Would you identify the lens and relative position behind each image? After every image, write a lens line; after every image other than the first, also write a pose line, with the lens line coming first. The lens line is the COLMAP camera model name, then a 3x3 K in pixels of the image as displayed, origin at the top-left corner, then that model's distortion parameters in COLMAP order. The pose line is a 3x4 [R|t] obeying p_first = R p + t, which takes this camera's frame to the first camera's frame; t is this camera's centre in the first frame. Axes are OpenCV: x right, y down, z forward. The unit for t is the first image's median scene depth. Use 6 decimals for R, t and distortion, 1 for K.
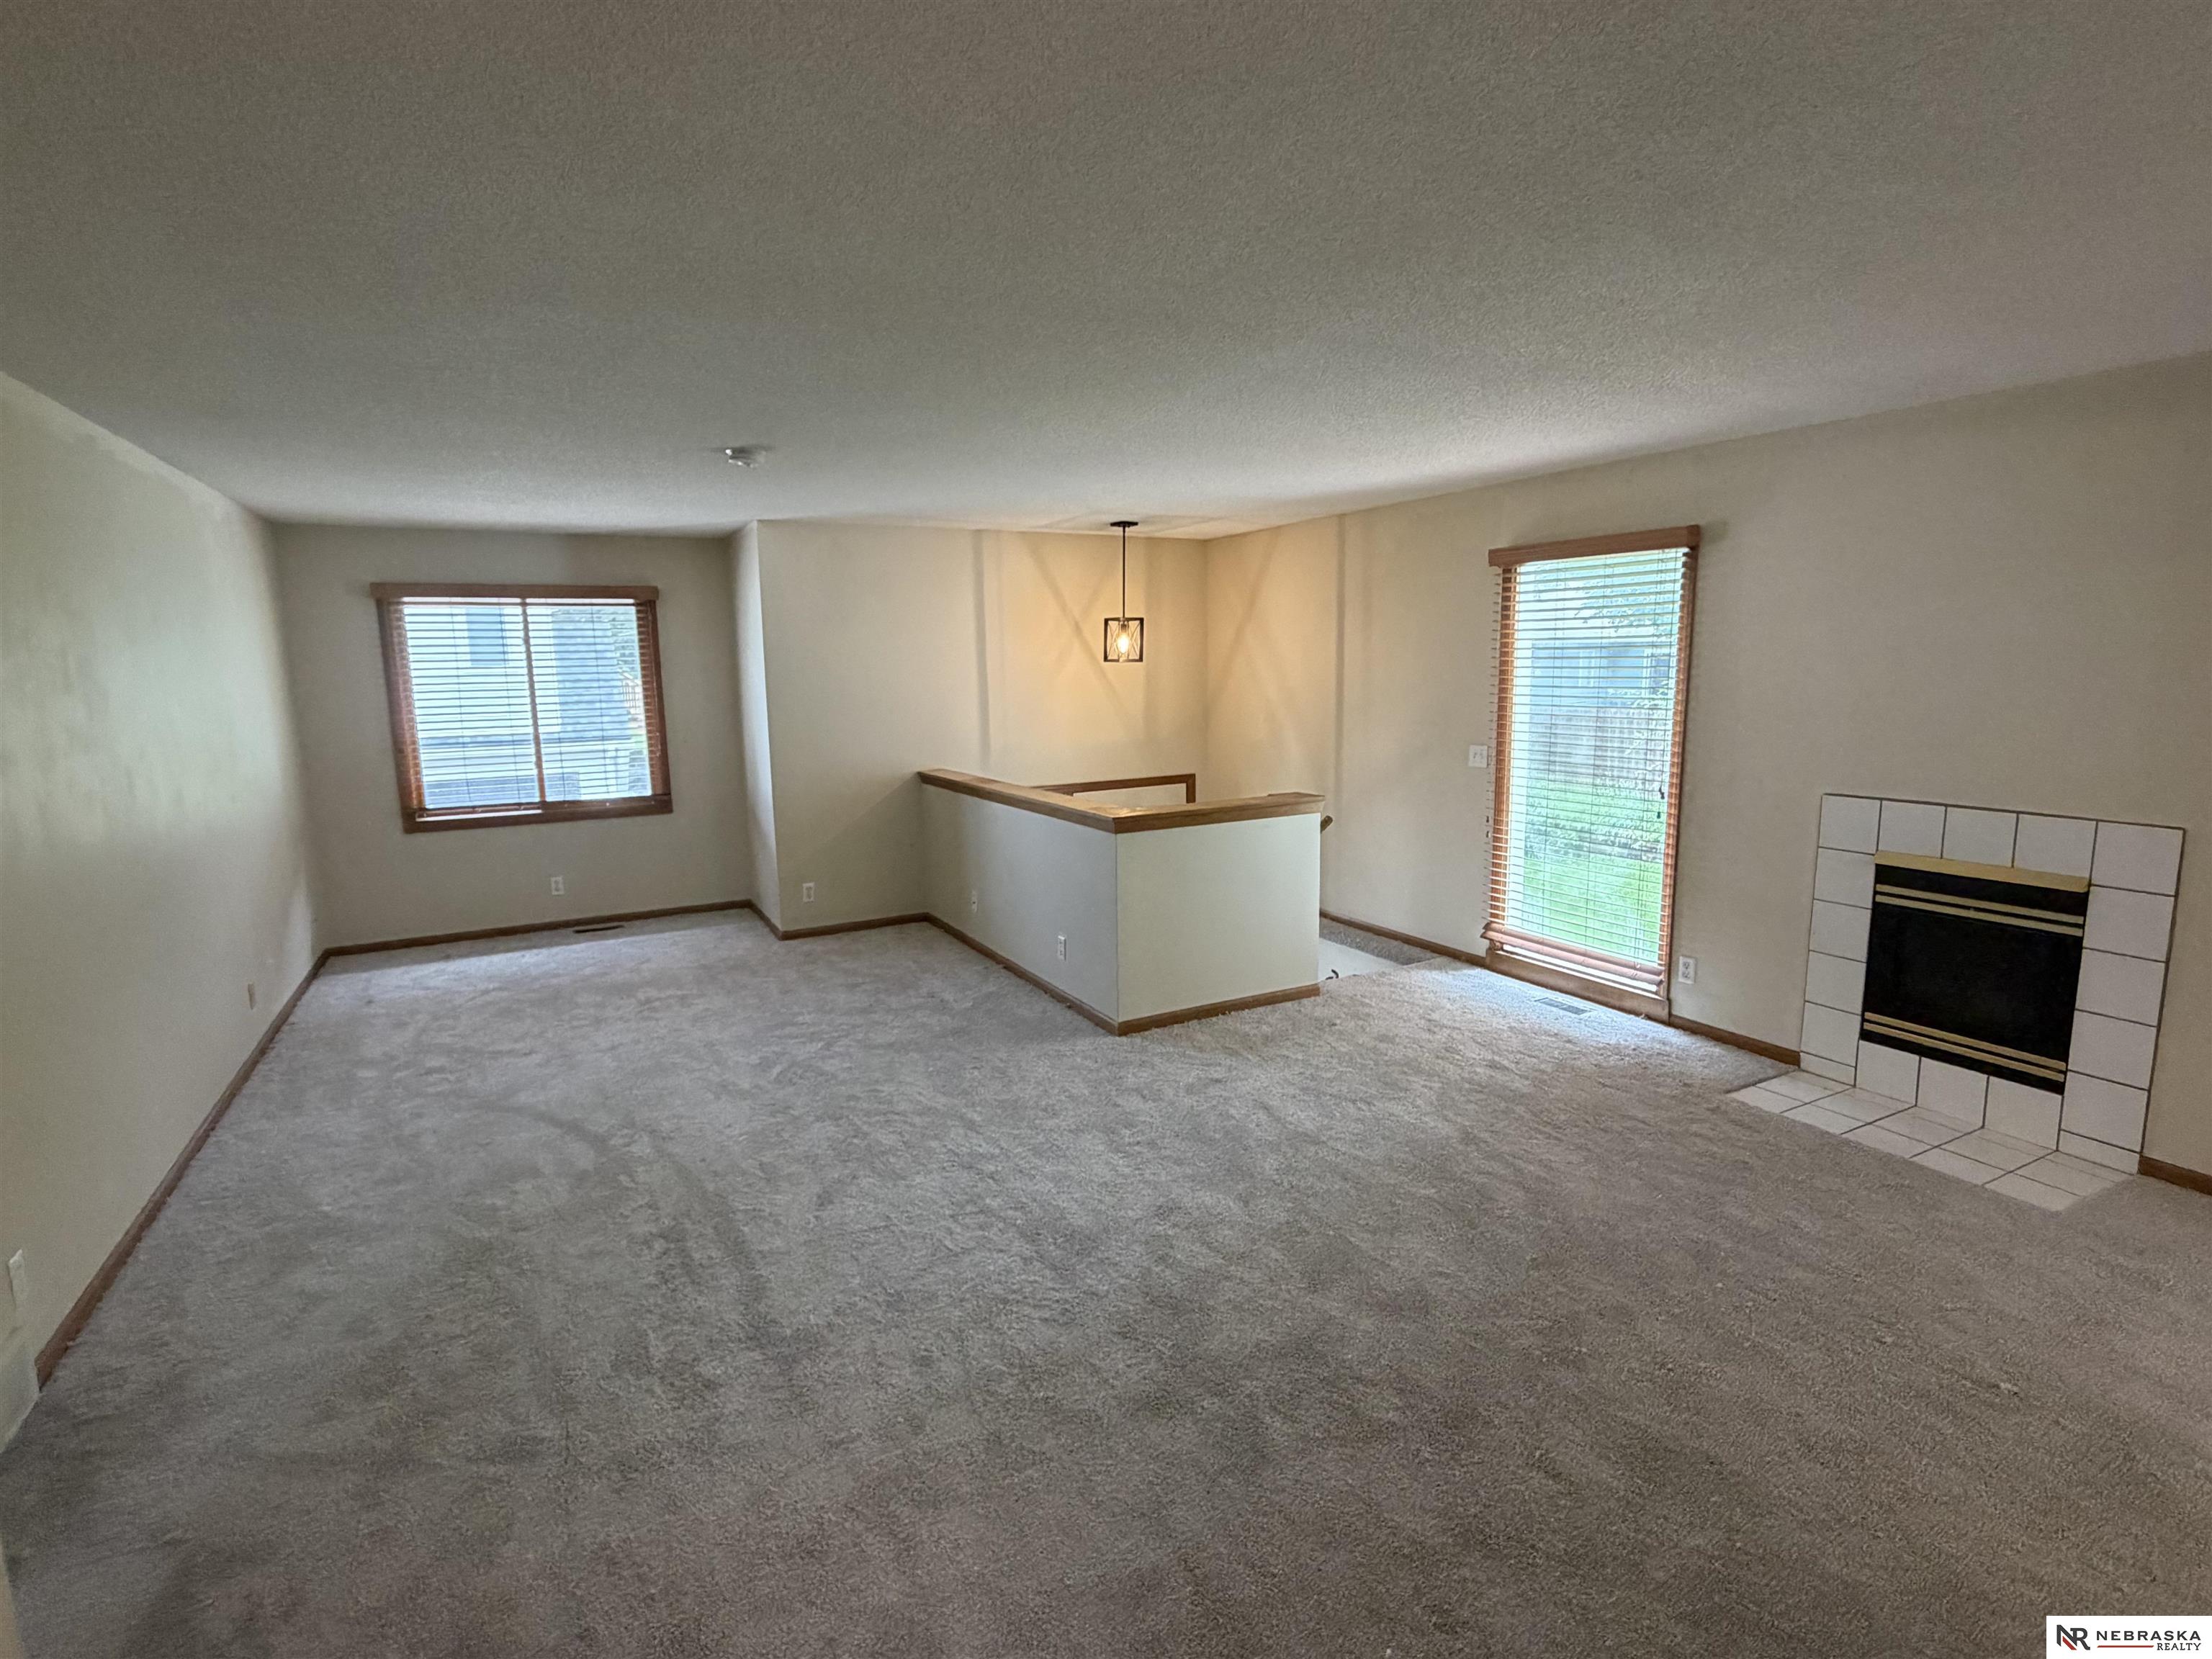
lens RADIAL K [[1077.1, 0, 1106.0], [0, 1077.1, 829.5], [0, 0, 1]] dist [0.002515, -0.001772]
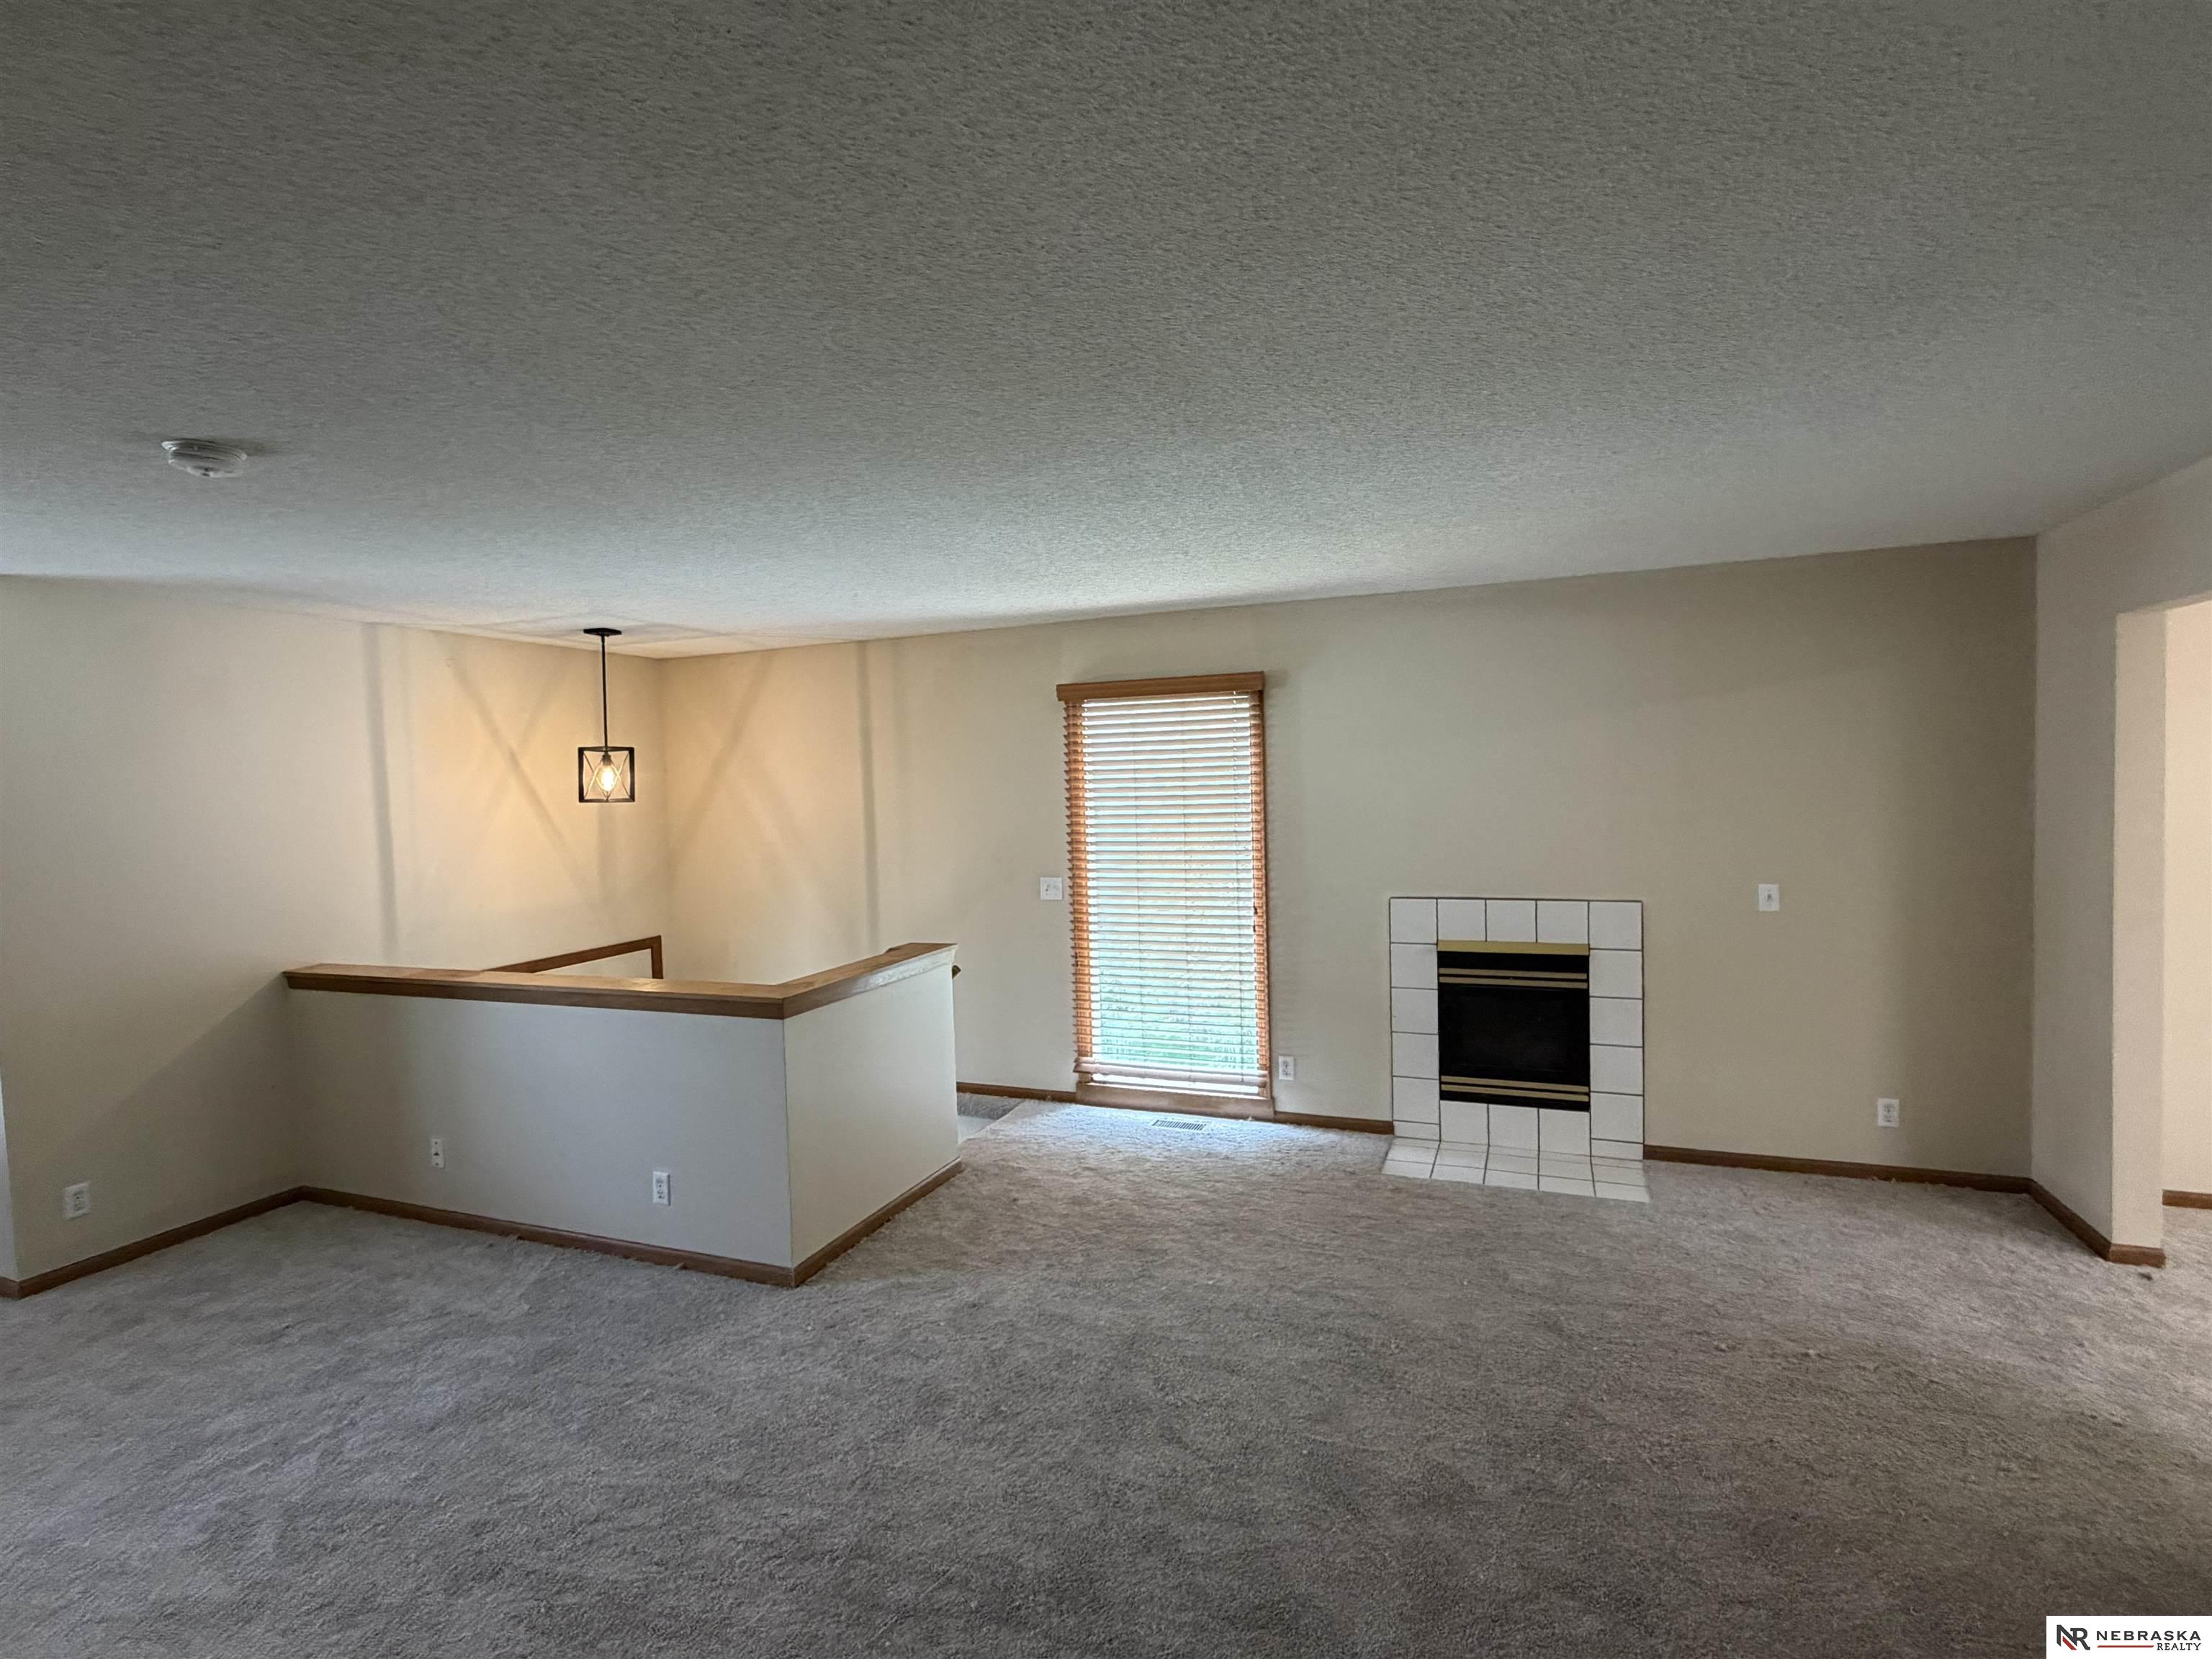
lens RADIAL K [[1077.1, 0, 1106.0], [0, 1077.1, 829.5], [0, 0, 1]] dist [0.002515, -0.001772]
pose [[0.770860, -0.033780, 0.636108, -0.288997], [0.115410, 0.989473, -0.087314, -0.034703], [-0.626462, 0.140720, 0.766644, 0.236688]]
